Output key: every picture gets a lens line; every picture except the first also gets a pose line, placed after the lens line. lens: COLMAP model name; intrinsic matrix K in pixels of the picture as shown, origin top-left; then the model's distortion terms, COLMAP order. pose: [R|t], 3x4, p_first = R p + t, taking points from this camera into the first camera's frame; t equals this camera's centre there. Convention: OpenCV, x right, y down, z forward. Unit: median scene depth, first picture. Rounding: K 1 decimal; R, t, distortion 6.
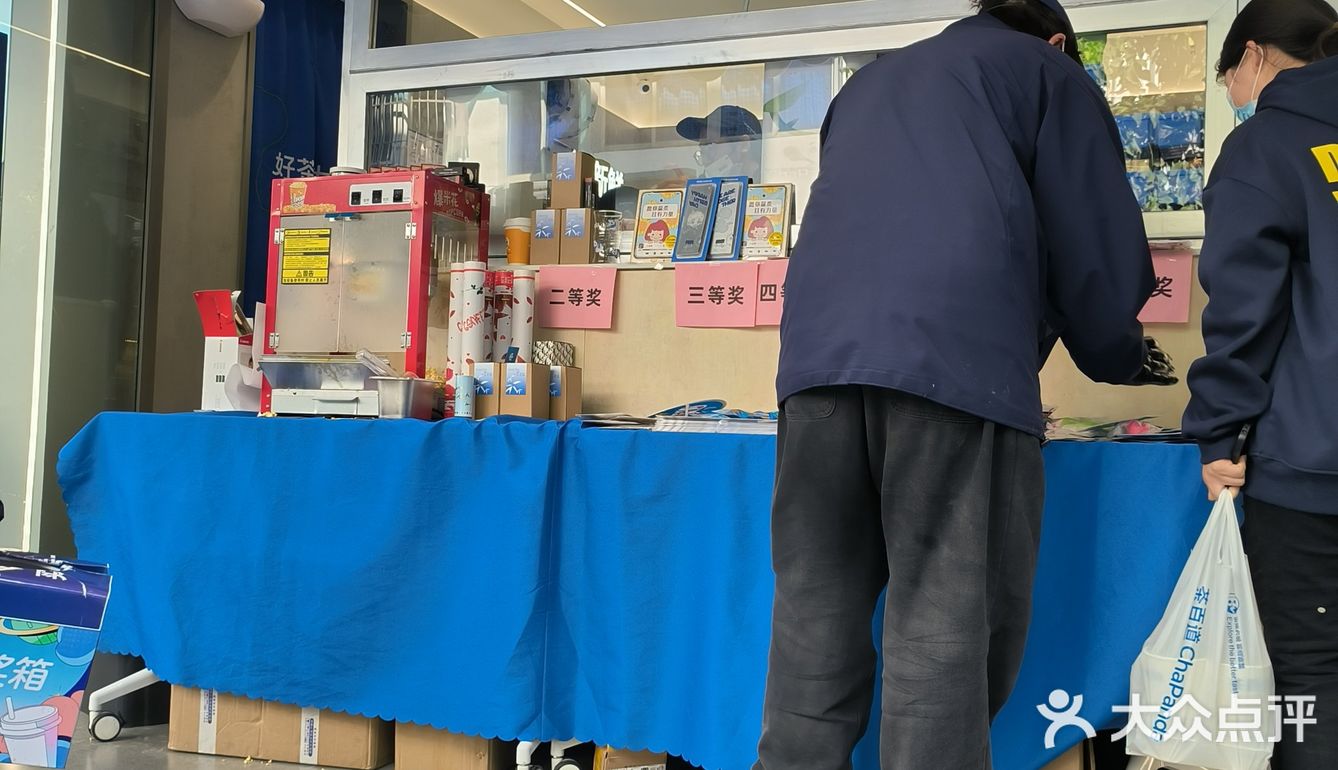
lens RADIAL K [[1343.5, 0, 666.6], [0, 1343.5, 382.8], [0, 0, 1]] dist [0.010562, 0.000000]
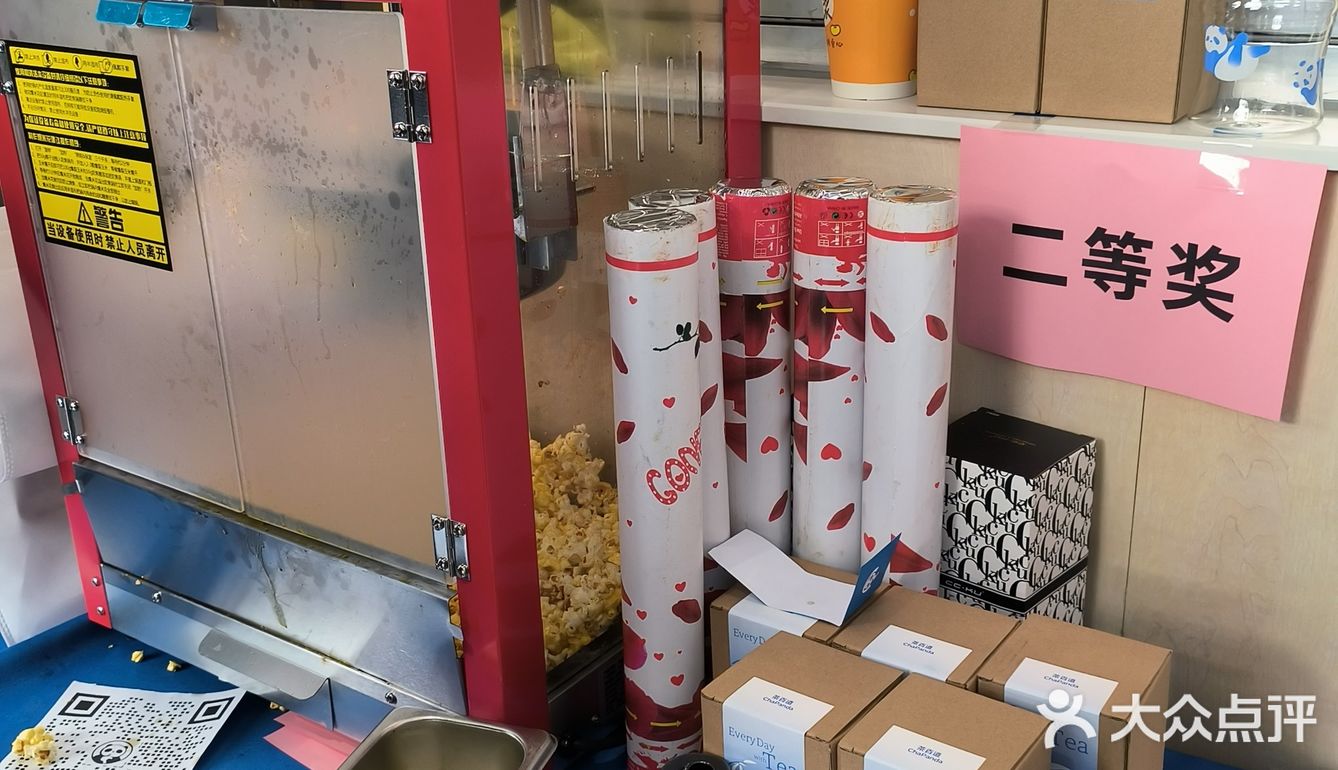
lens RADIAL K [[1343.5, 0, 678.8], [0, 1343.5, 385.2], [0, 0, 1]] dist [0.010562, 0.000000]
pose [[0.979829, 0.009035, -0.199636, -0.098643], [0.071381, 0.917253, 0.391857, -0.149185], [0.186657, -0.398203, 0.898105, 0.764146]]
